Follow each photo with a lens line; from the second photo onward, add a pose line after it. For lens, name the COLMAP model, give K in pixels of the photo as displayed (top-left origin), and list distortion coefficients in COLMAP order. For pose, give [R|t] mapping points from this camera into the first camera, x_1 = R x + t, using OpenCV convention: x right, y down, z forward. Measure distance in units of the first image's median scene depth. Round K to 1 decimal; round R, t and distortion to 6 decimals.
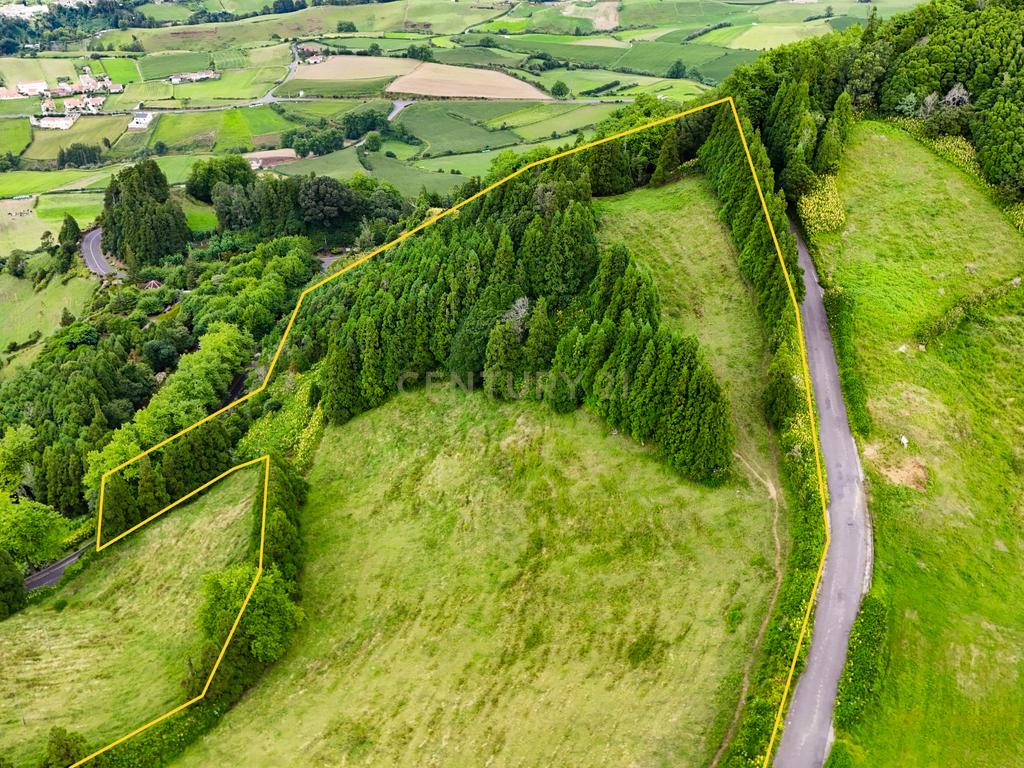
lens RADIAL K [[1008.2, 0, 517.8], [0, 1008.2, 373.9], [0, 0, 1]] dist [0.047357, 0.000000]
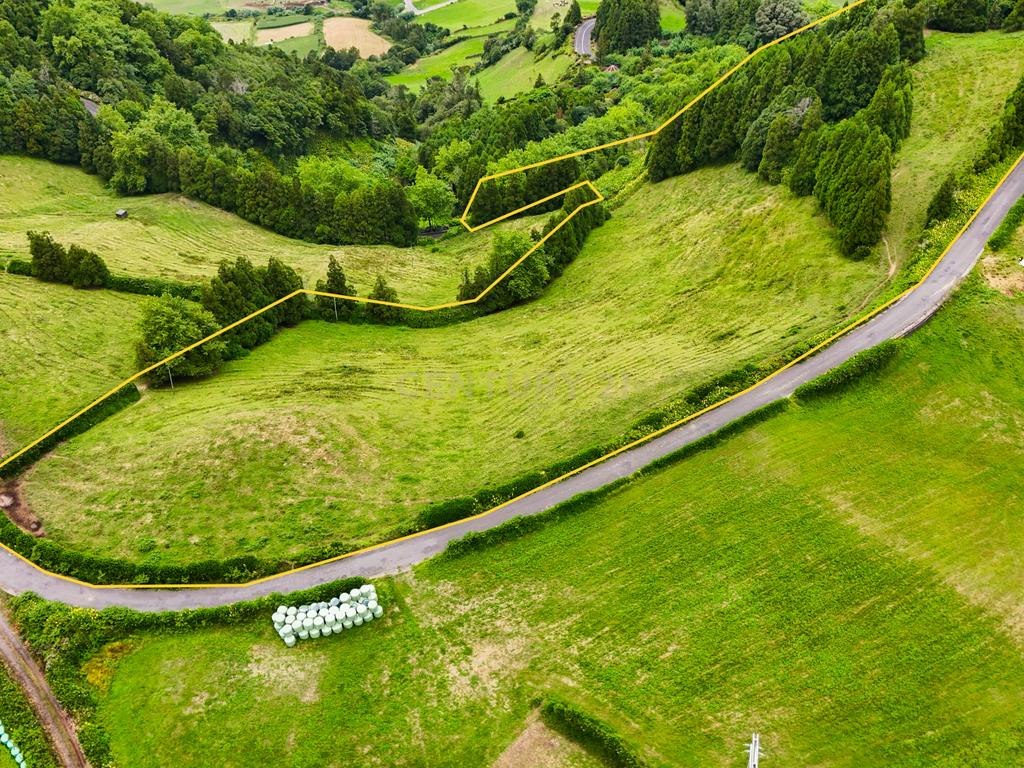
lens RADIAL K [[1008.2, 0, 514.7], [0, 1008.2, 385.4], [0, 0, 1]] dist [0.047357, 0.000000]
pose [[0.850222, 0.316129, -0.420933, 0.221157], [-0.245599, 0.945459, 0.213984, 0.050000], [0.465621, -0.078553, 0.881491, -0.163141]]
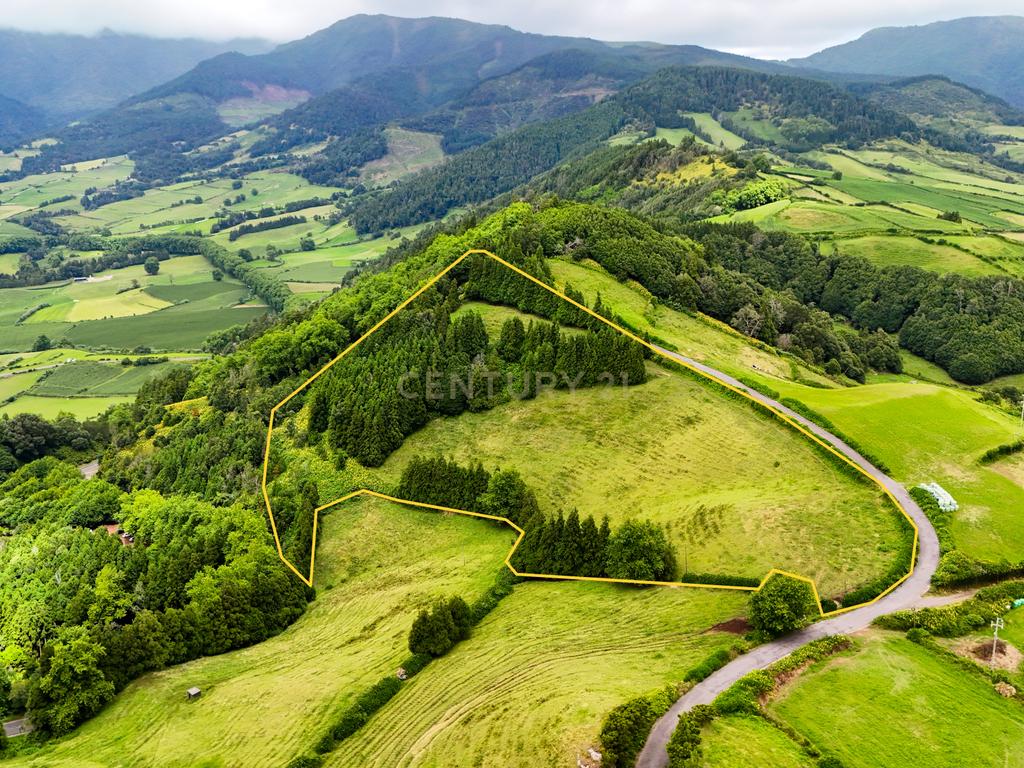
lens RADIAL K [[1008.2, 0, 508.6], [0, 1008.2, 384.7], [0, 0, 1]] dist [0.047357, 0.000000]
pose [[0.727144, -0.184214, 0.661307, -0.821664], [0.345047, 0.930870, -0.120095, 0.151261], [-0.593468, 0.315509, 0.740440, -0.271833]]
